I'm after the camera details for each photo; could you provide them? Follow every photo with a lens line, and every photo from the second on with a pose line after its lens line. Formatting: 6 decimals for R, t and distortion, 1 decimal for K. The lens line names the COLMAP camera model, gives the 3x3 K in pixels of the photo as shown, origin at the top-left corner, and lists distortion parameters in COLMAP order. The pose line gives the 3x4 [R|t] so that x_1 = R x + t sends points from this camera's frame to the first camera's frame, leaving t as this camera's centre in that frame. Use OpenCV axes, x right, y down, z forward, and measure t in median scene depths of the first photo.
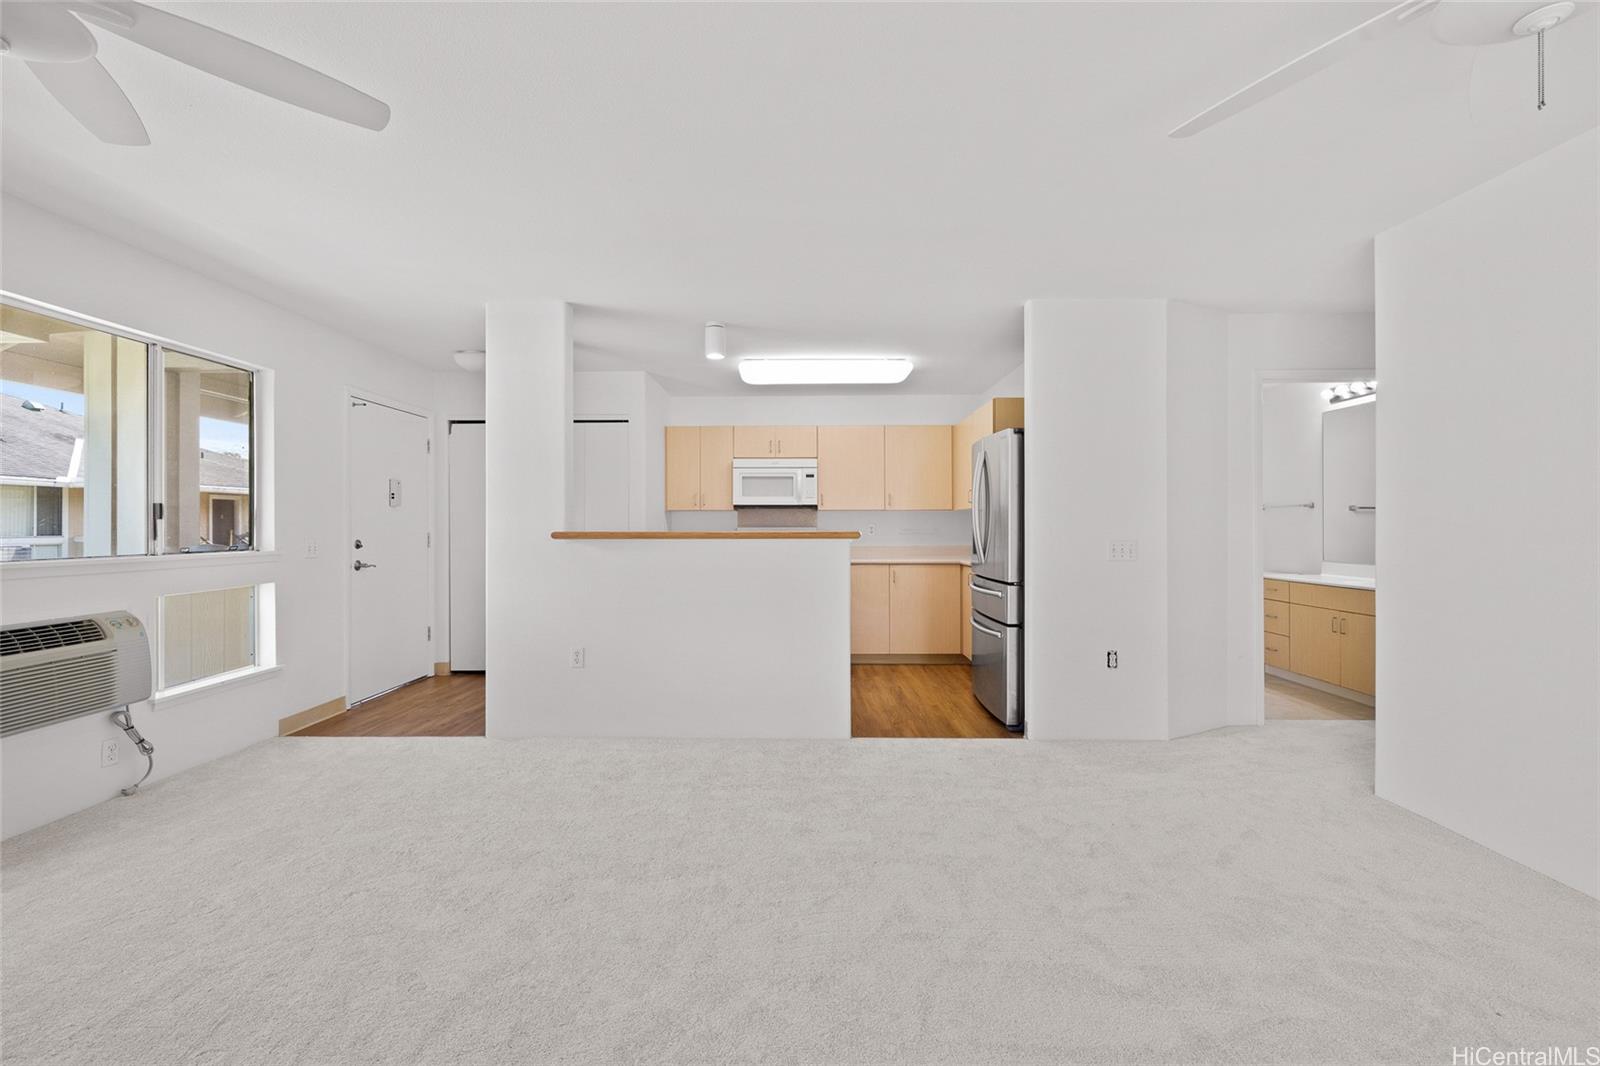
lens RADIAL K [[686.4, 0, 796.5], [0, 686.4, 527.2], [0, 0, 1]] dist [0.000684, 0.000005]
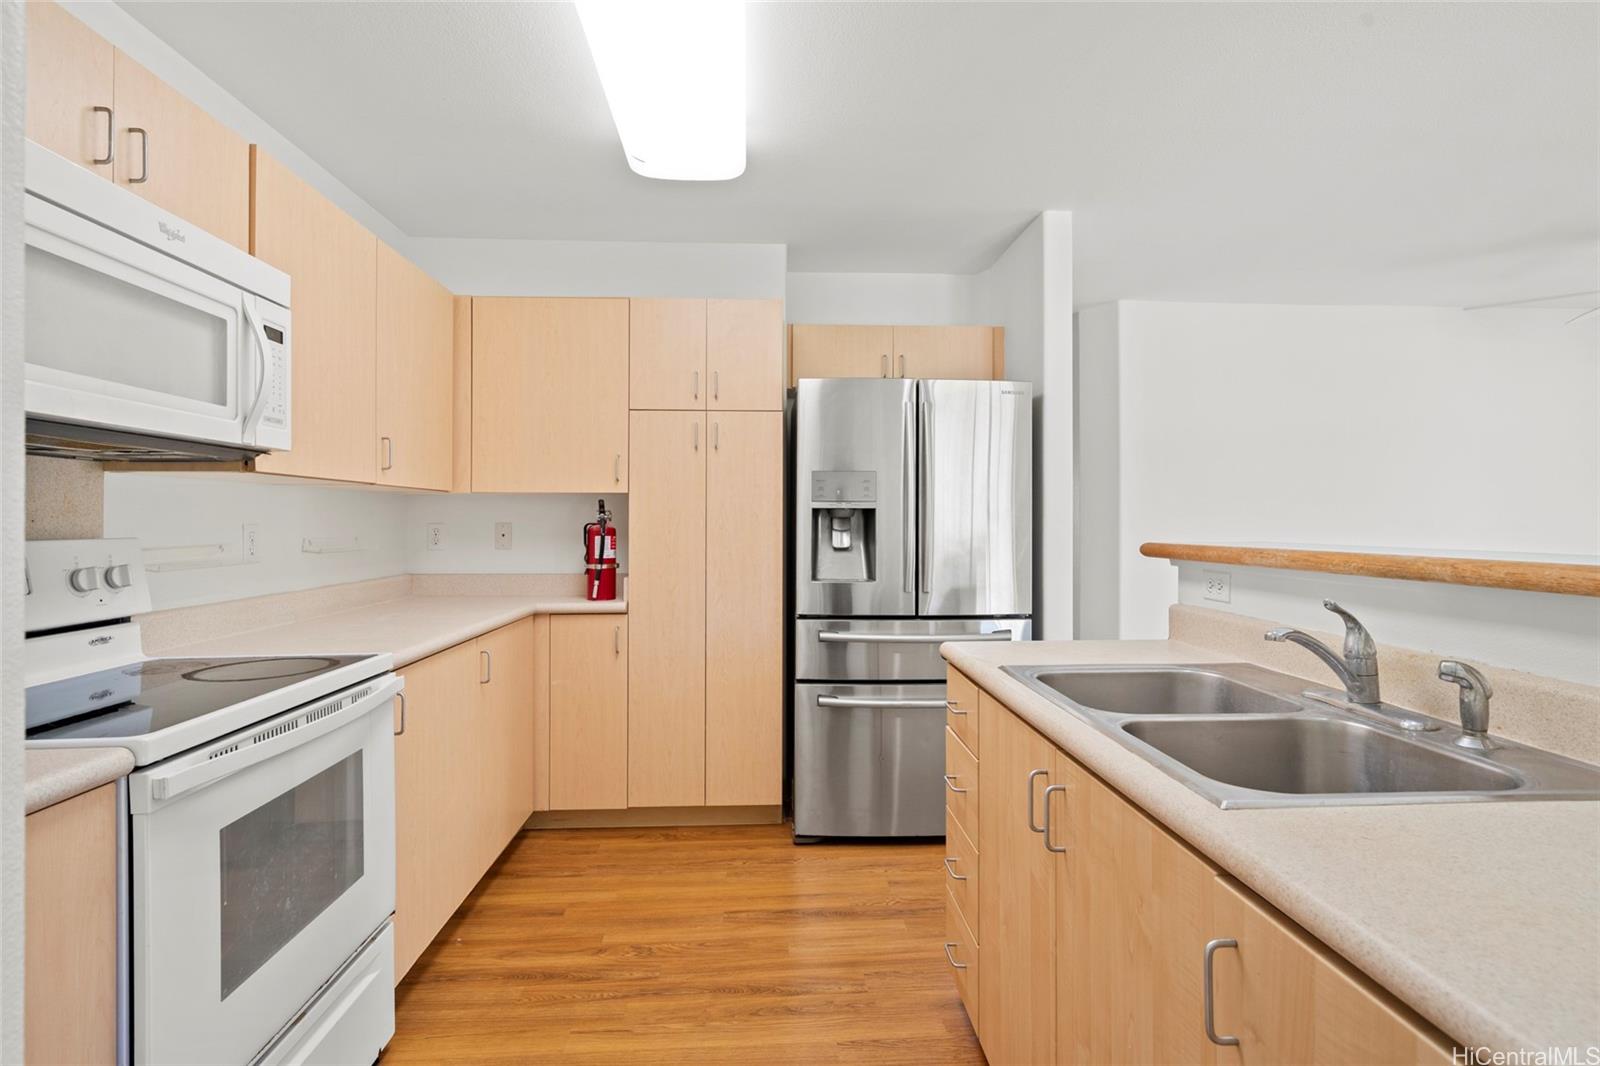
lens RADIAL K [[801.3, 0, 800.0], [0, 801.3, 533.0], [0, 0, 1]] dist [-0.000355, -0.000043]
pose [[-0.061668, -0.000783, 0.998096, -0.443024], [0.007941, 0.999968, 0.001275, -0.000286], [-0.998065, 0.008004, -0.061660, 1.265531]]
